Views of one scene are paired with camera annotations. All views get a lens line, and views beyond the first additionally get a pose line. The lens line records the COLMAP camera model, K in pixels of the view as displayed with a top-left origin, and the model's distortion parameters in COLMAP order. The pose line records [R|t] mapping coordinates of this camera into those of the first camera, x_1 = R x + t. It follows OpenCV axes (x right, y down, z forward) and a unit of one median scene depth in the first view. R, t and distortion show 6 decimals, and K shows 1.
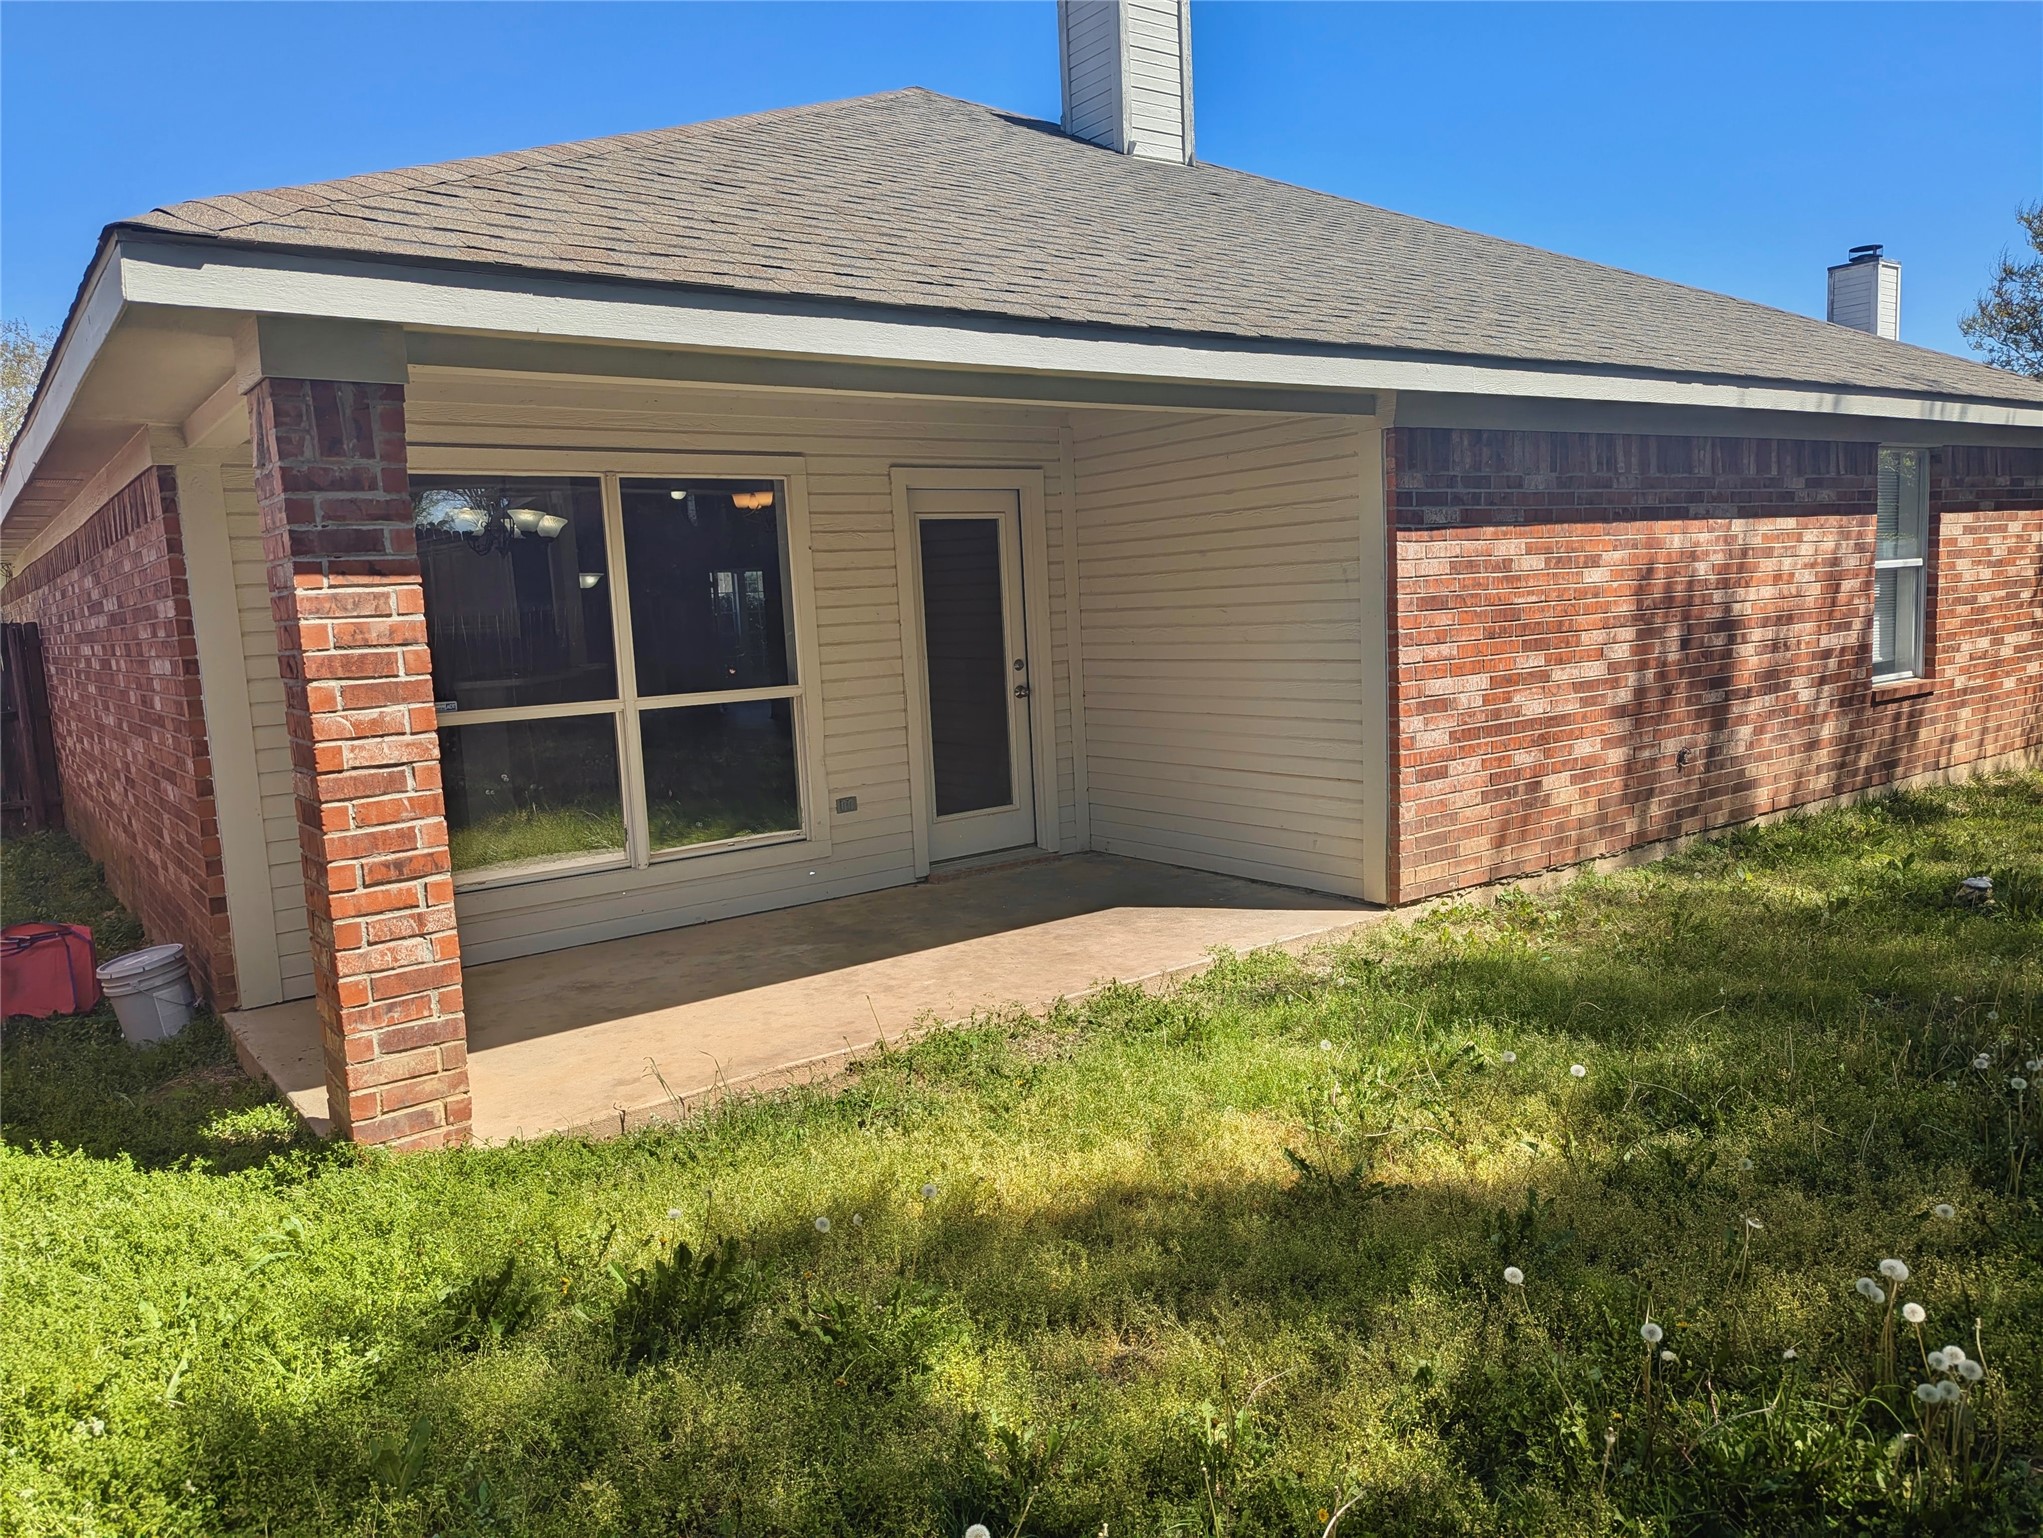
lens RADIAL K [[1456.8, 0, 1029.3], [0, 1456.8, 775.7], [0, 0, 1]] dist [0.041081, -0.033259]
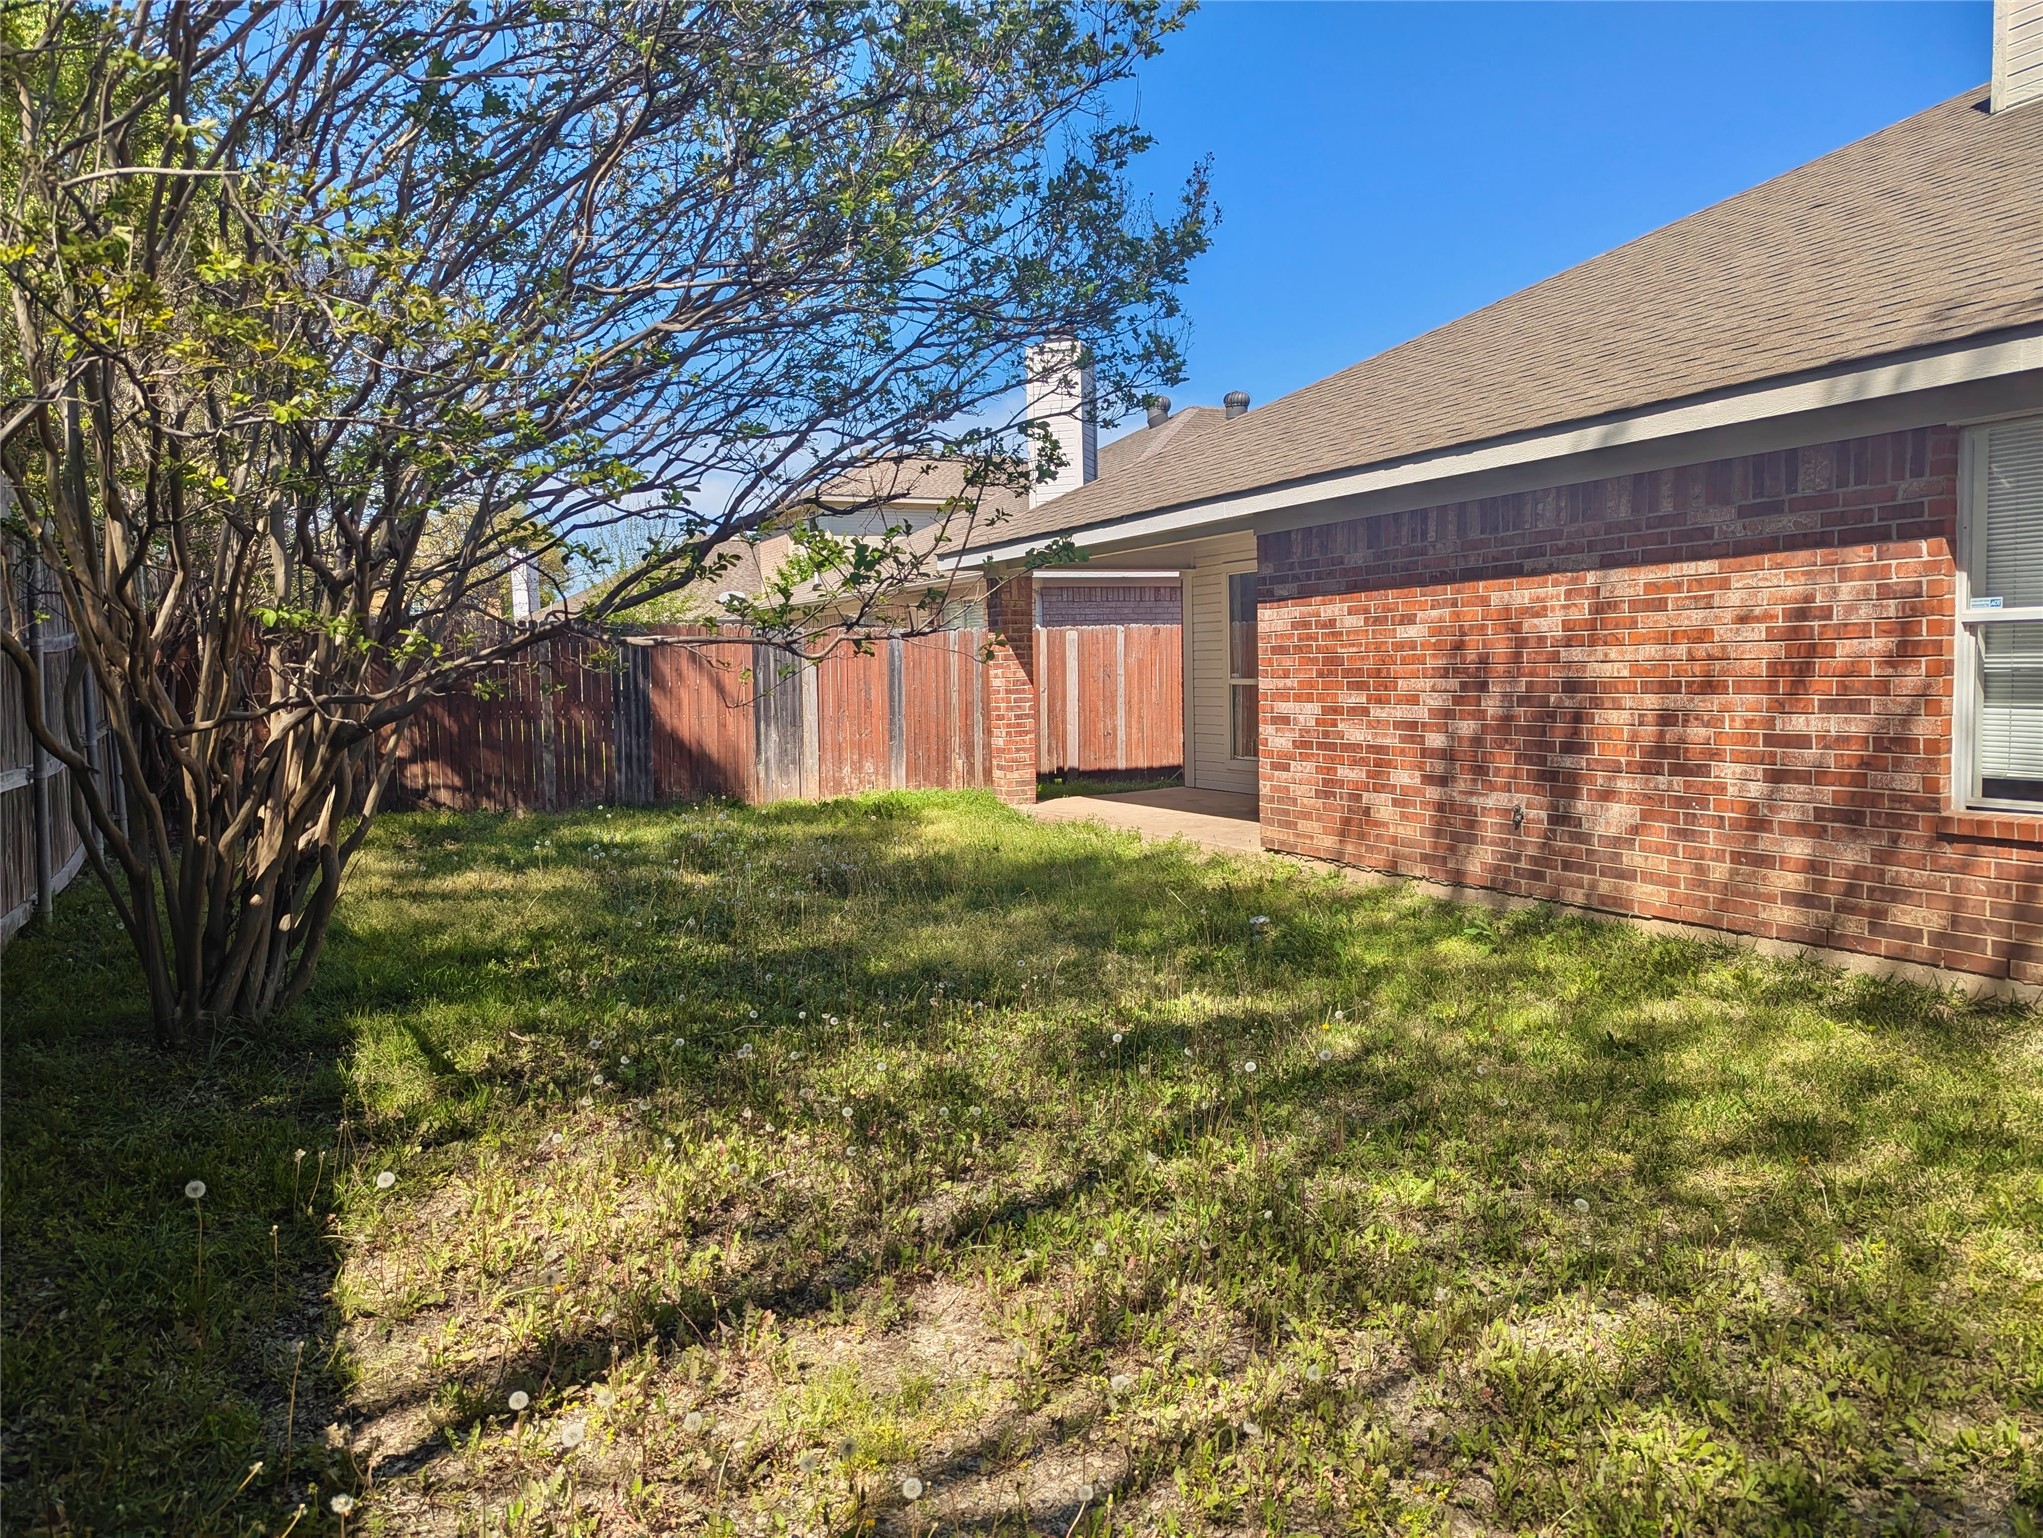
lens RADIAL K [[1456.8, 0, 1017.6], [0, 1456.8, 767.1], [0, 0, 1]] dist [0.041081, -0.033259]
pose [[-0.193806, 0.122387, -0.973376, 1.618228], [-0.088158, 0.986001, 0.141528, -0.170359], [0.977071, 0.113240, -0.180304, 0.933412]]
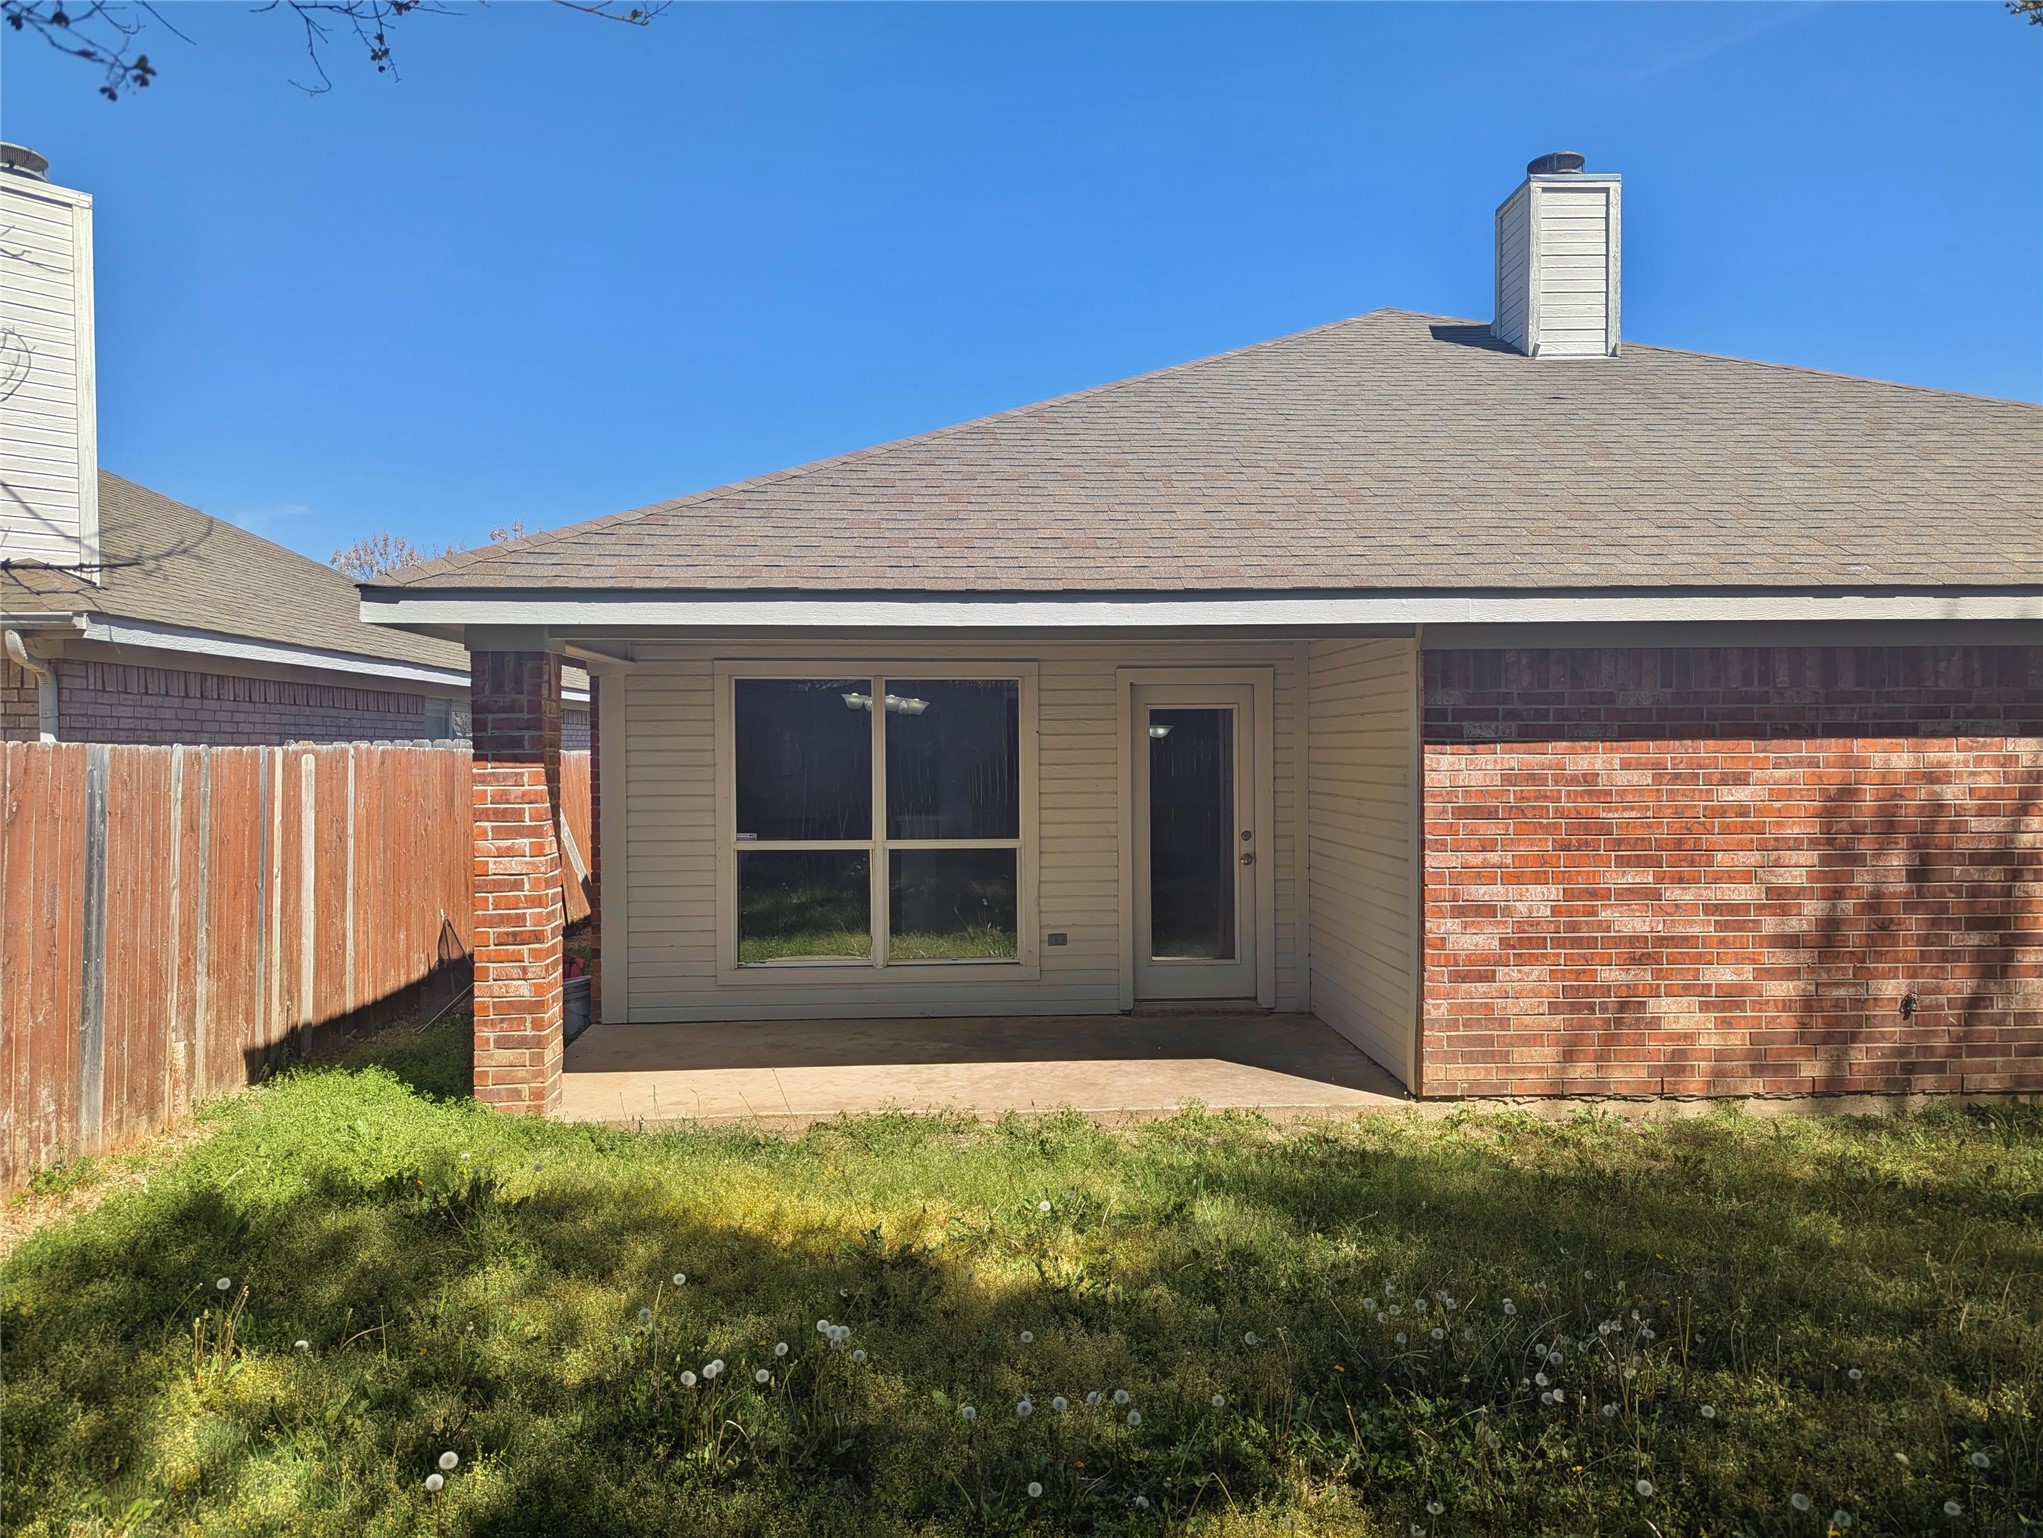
lens RADIAL K [[1456.8, 0, 1029.2], [0, 1456.8, 749.4], [0, 0, 1]] dist [0.041081, -0.033259]
pose [[0.831133, 0.048000, -0.553999, 0.538837], [-0.104179, 0.992068, -0.070339, -0.051119], [0.546228, 0.116176, 0.829541, -0.045810]]
